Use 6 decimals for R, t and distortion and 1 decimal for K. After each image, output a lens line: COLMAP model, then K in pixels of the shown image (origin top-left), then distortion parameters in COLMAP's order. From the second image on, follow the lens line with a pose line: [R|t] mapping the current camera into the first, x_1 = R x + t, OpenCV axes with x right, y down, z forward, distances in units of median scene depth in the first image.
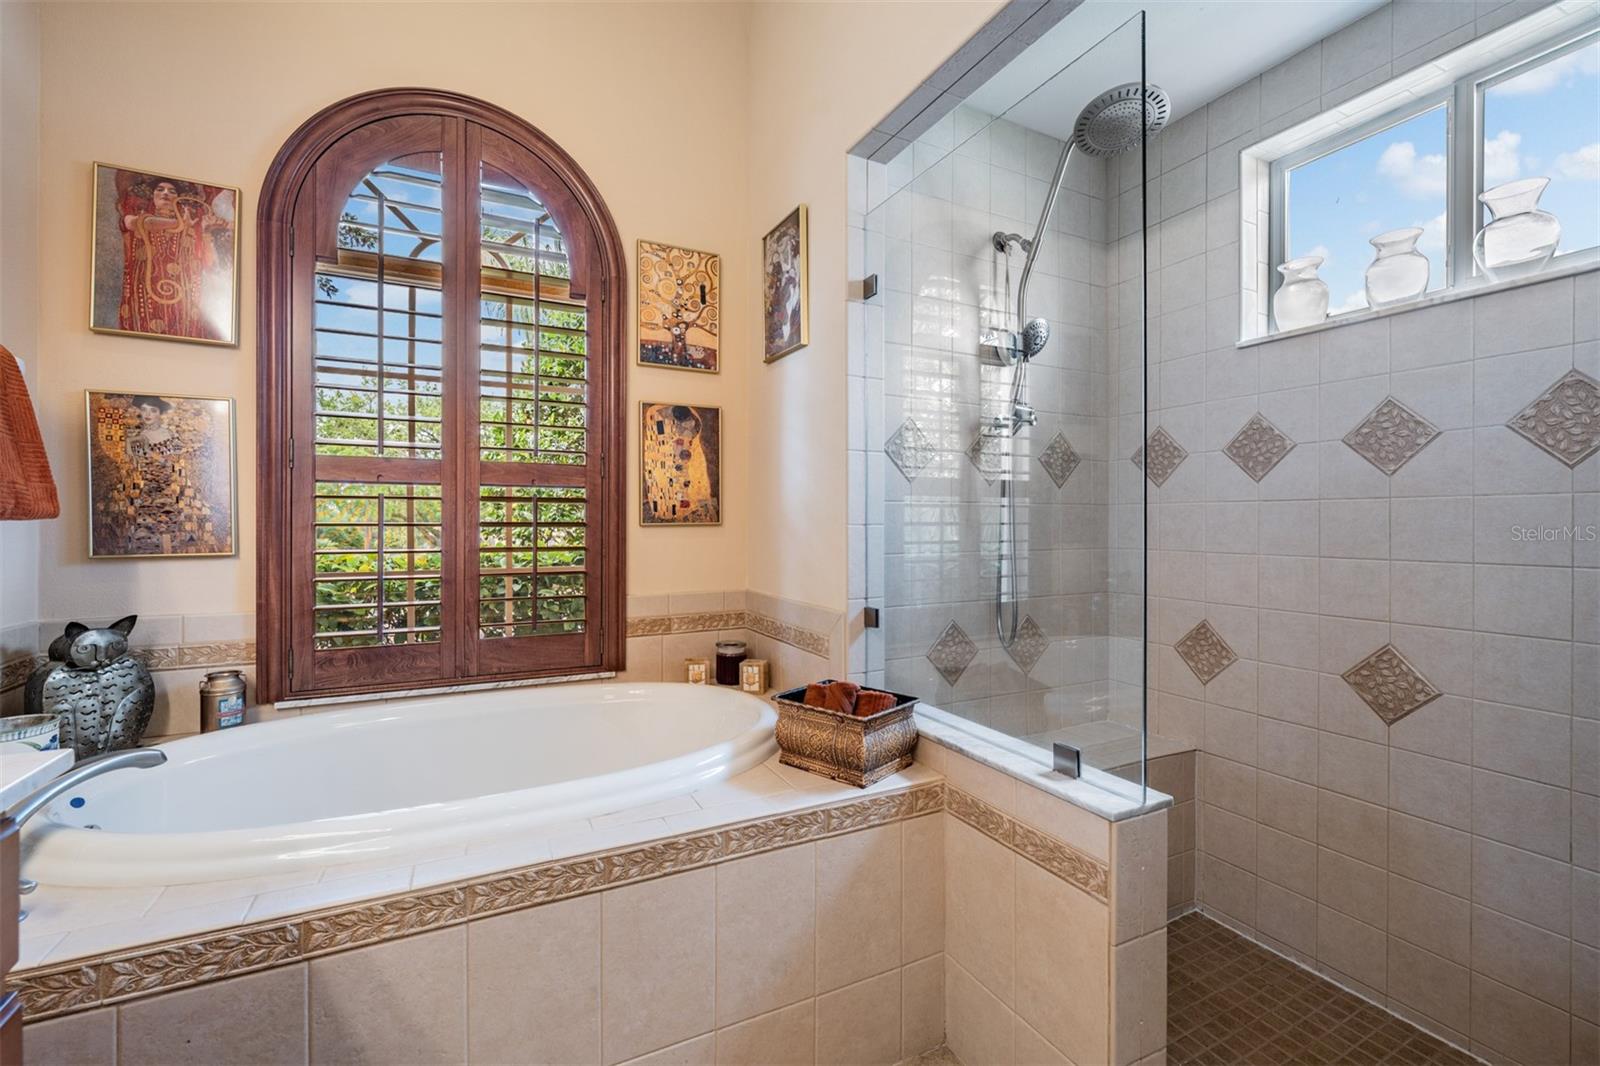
lens RADIAL K [[634.7, 0, 764.9], [0, 634.7, 524.8], [0, 0, 1]] dist [-0.001808, -0.000164]
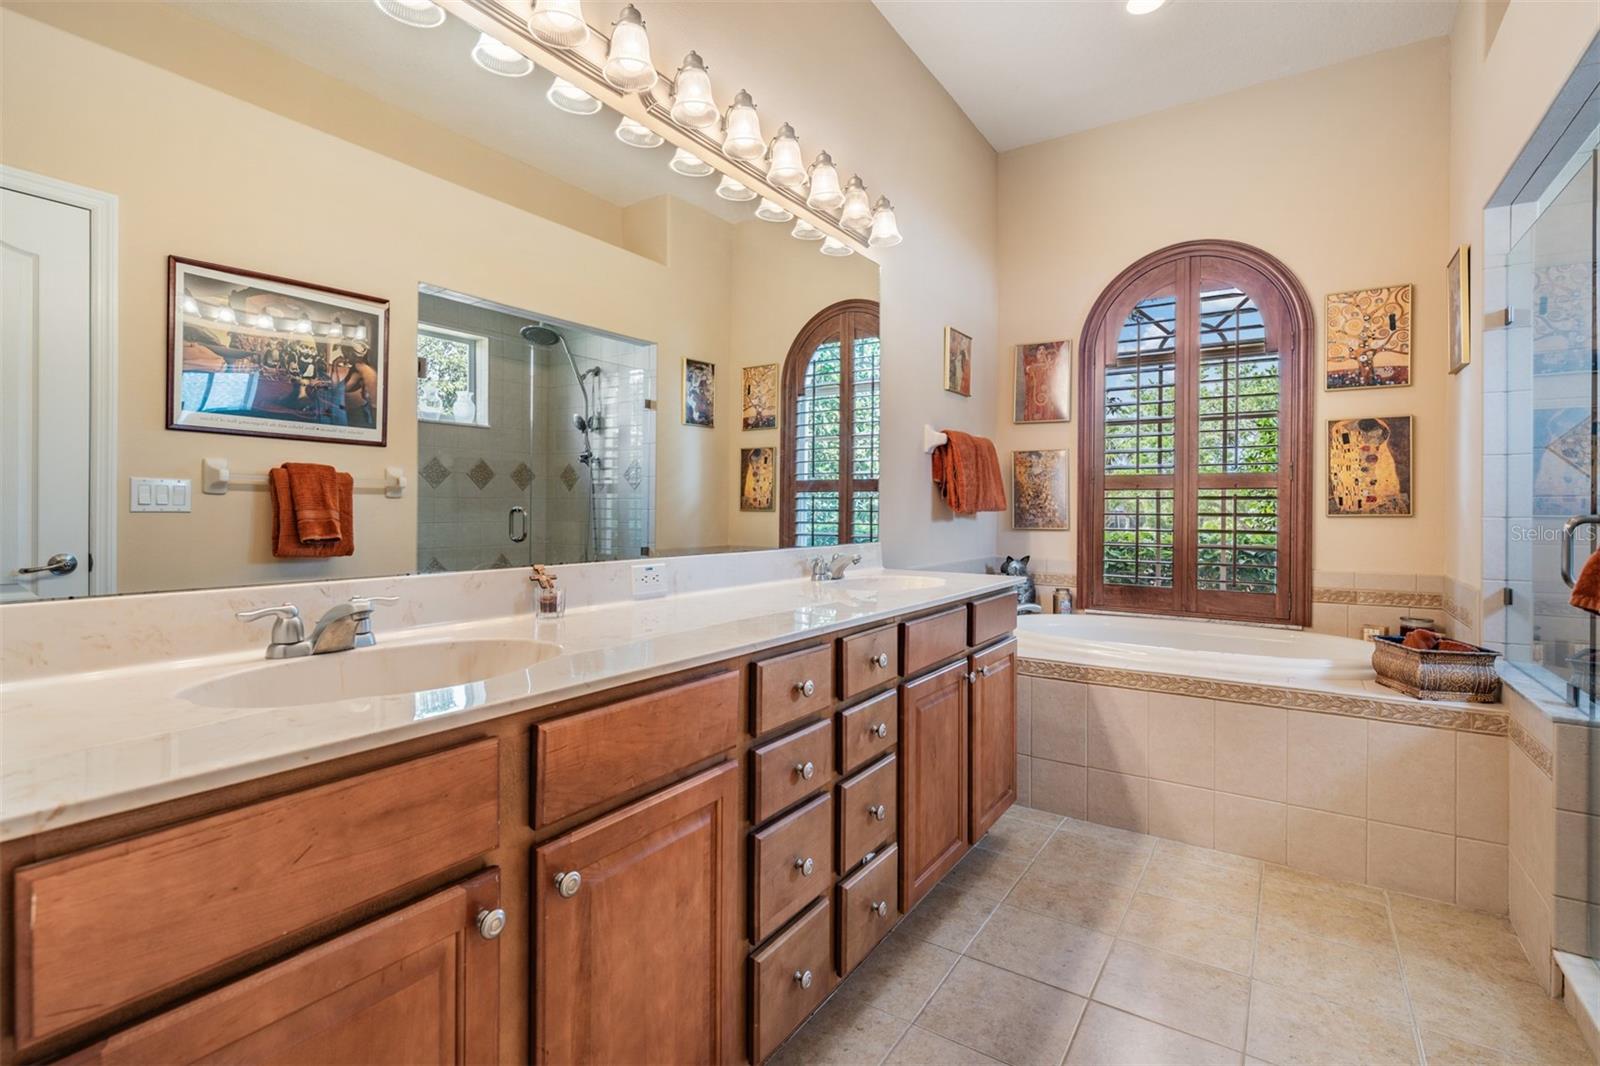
lens RADIAL K [[716.3, 0, 798.2], [0, 716.3, 513.0], [0, 0, 1]] dist [0.000695, 0.000020]
pose [[0.483619, 0.005078, -0.875264, 0.621190], [-0.007228, 0.999972, 0.001807, -0.000688], [0.875249, 0.005453, 0.483642, -0.711679]]
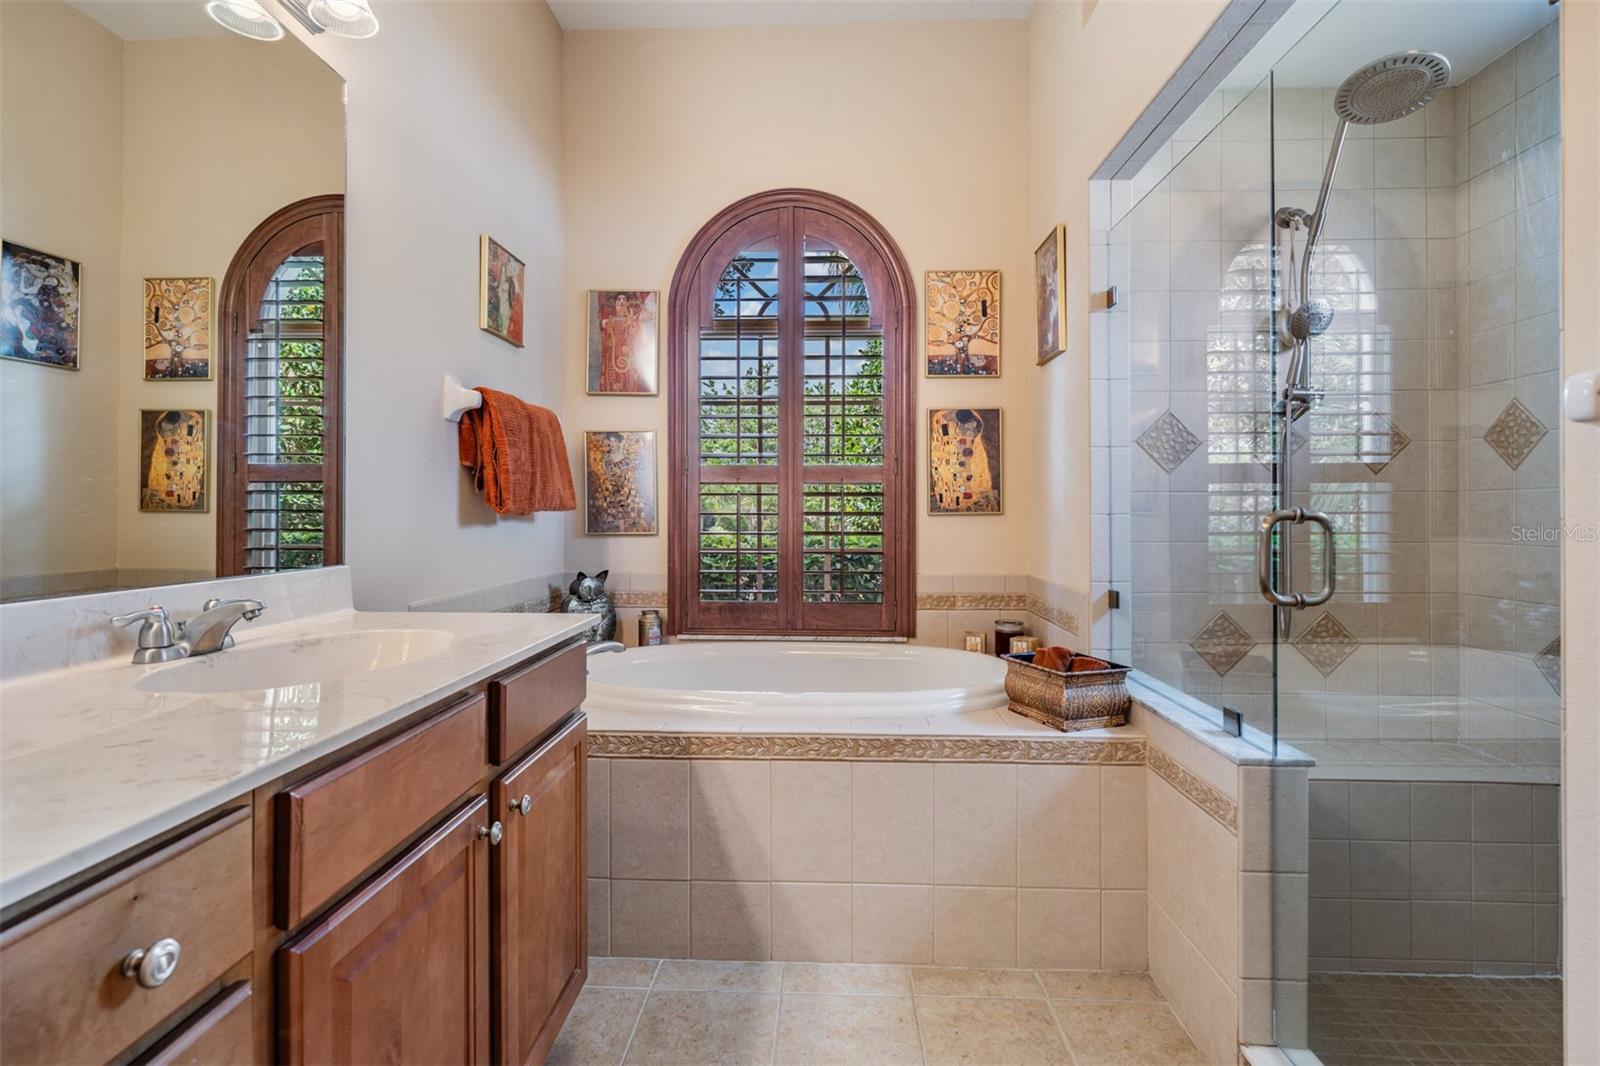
lens RADIAL K [[716.3, 0, 798.2], [0, 716.3, 513.0], [0, 0, 1]] dist [0.000695, 0.000020]
pose [[0.878785, 0.000209, -0.477218, 0.249967], [-0.001028, 0.999998, -0.001455, 0.000196], [0.477217, 0.001769, 0.878784, -0.307194]]
